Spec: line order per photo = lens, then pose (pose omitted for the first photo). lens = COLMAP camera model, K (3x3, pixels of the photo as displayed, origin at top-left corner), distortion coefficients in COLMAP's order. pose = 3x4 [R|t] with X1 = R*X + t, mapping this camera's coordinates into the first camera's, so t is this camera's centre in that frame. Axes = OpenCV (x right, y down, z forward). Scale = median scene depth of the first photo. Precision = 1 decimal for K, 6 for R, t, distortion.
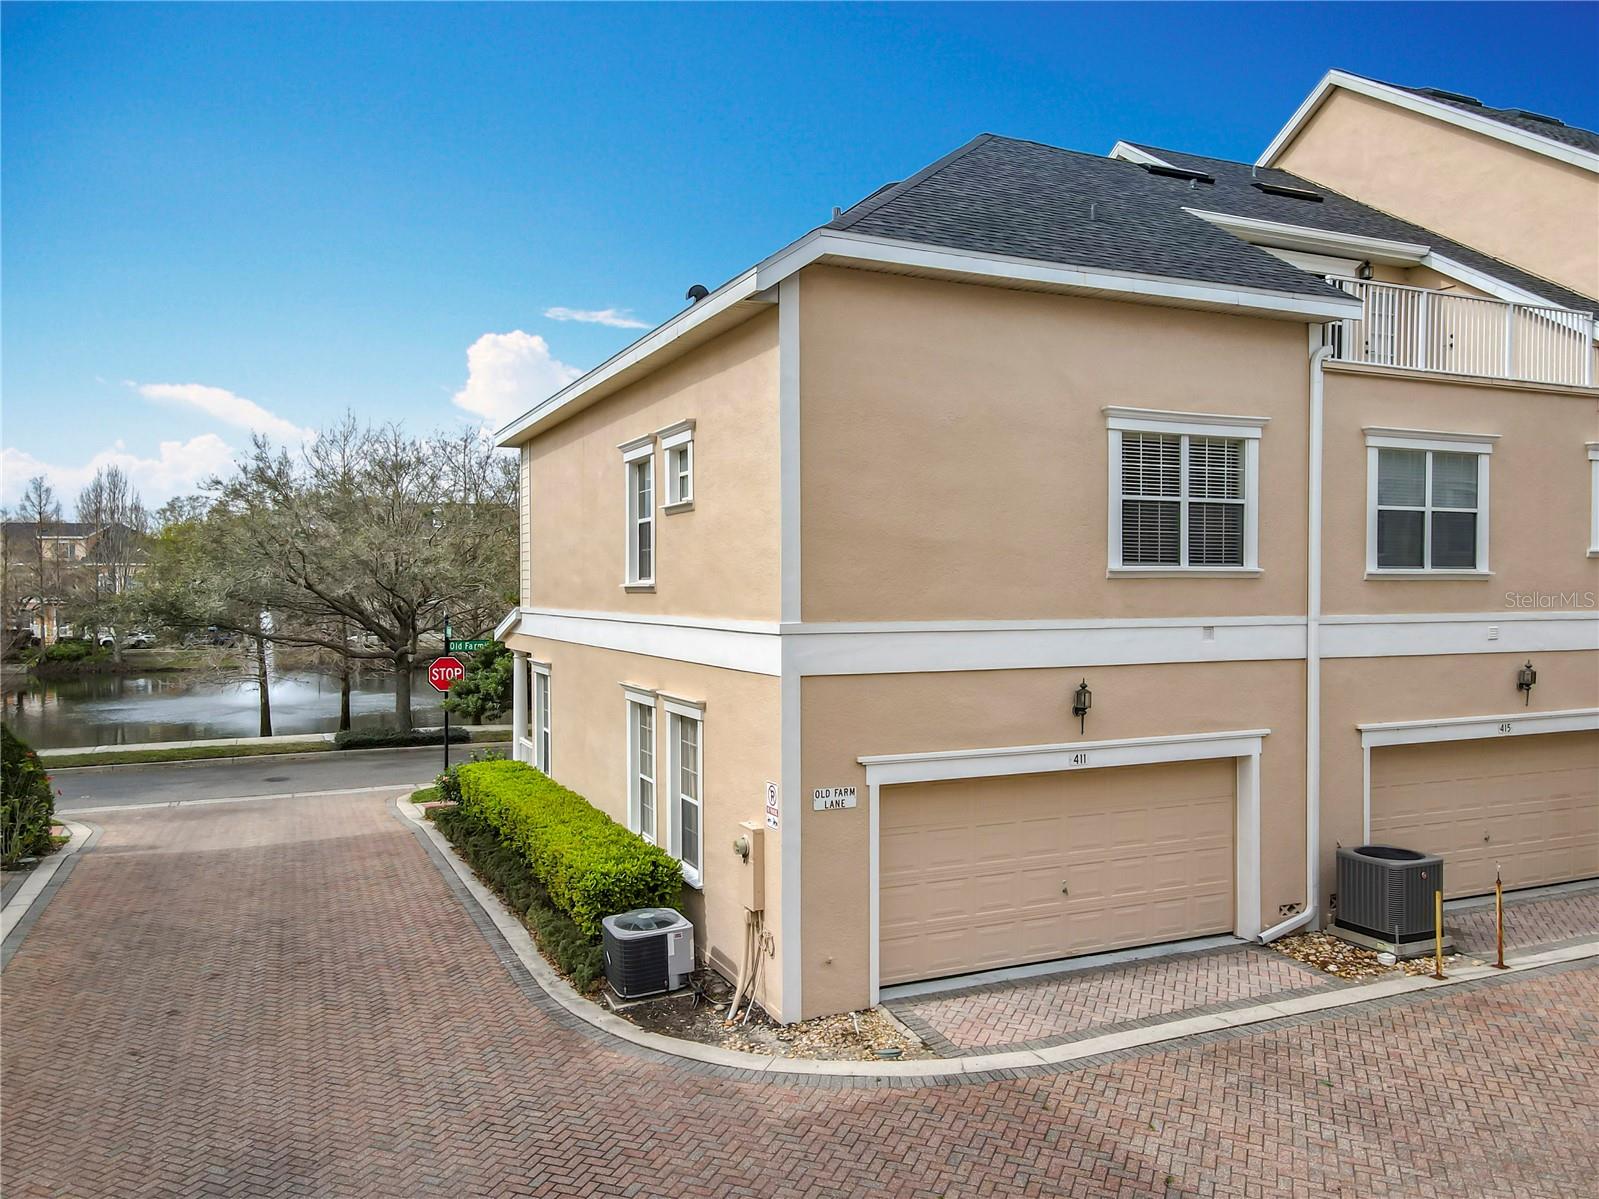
lens RADIAL K [[1200.0, 0, 819.8], [0, 1200.0, 601.9], [0, 0, 1]] dist [0.011009, 0.013576]
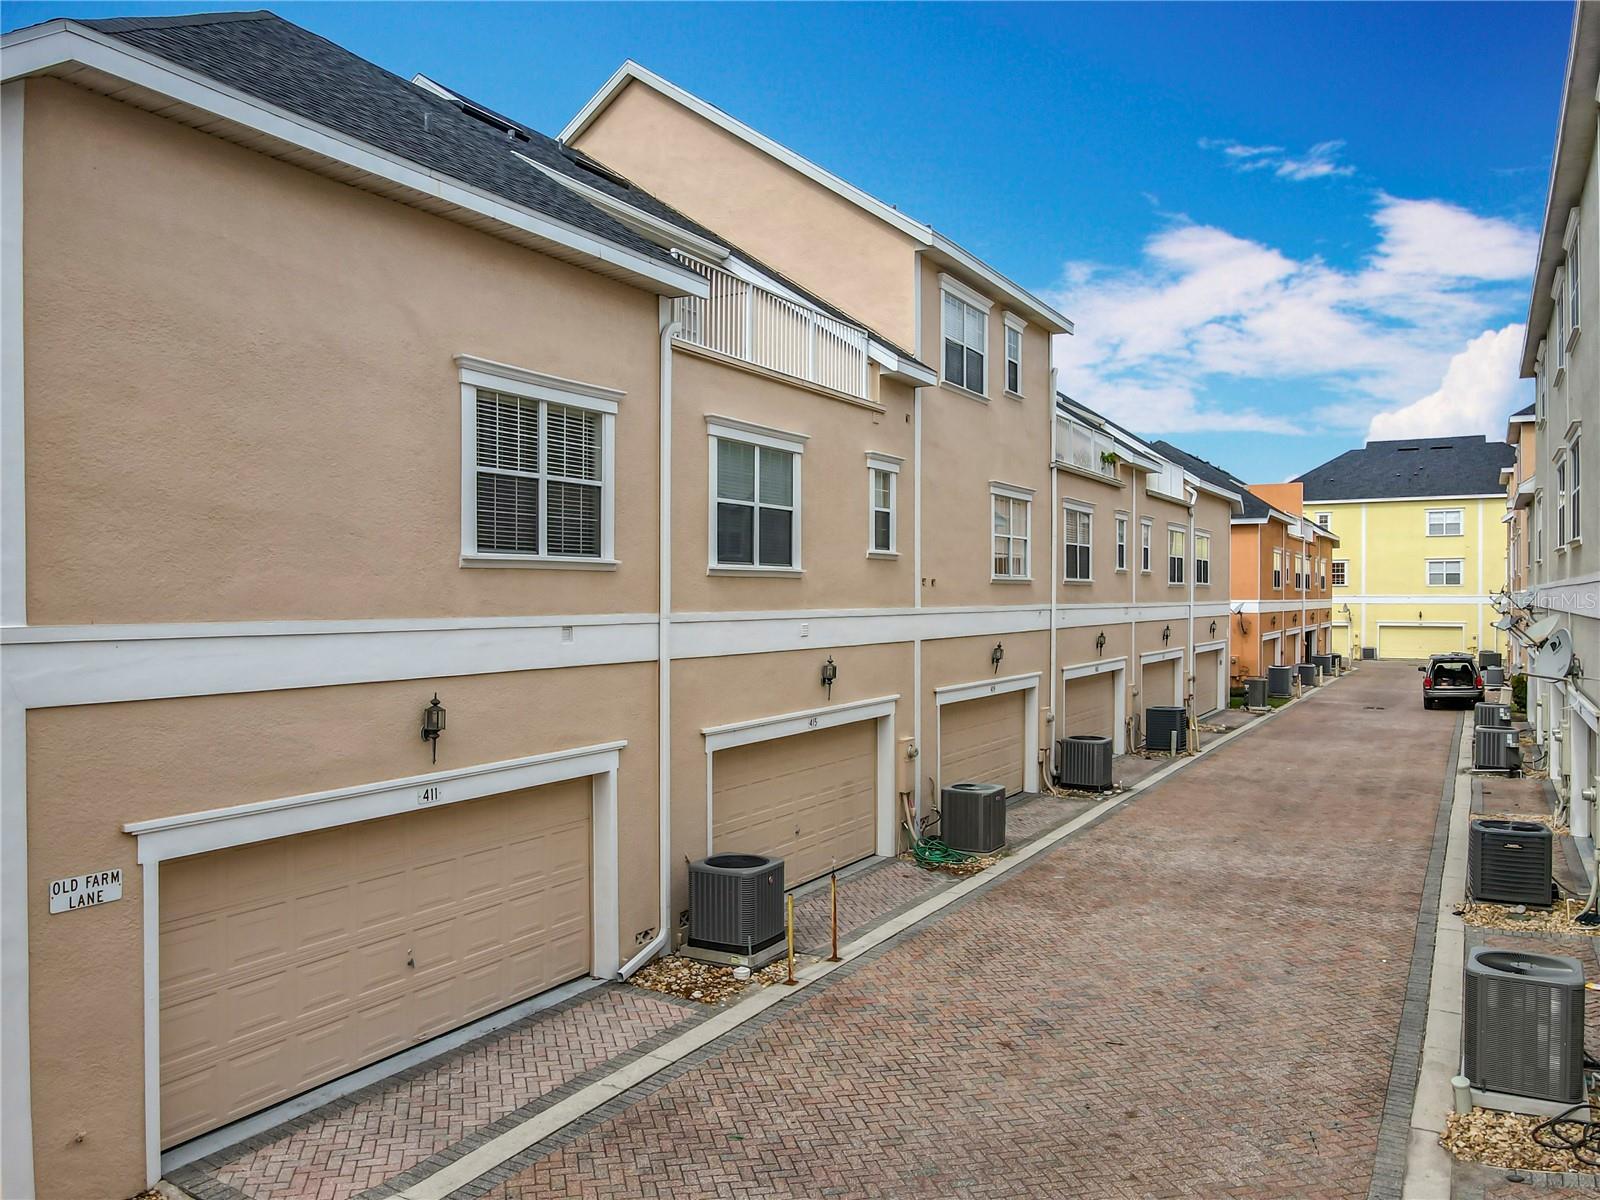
lens RADIAL K [[1176.7, 0, 759.5], [0, 1176.7, 605.3], [0, 0, 1]] dist [-0.032506, 0.044569]
pose [[0.823746, -0.004884, 0.566938, -0.041373], [0.010450, 0.999924, -0.006570, 0.012708], [-0.566863, 0.011336, 0.823734, 0.228114]]
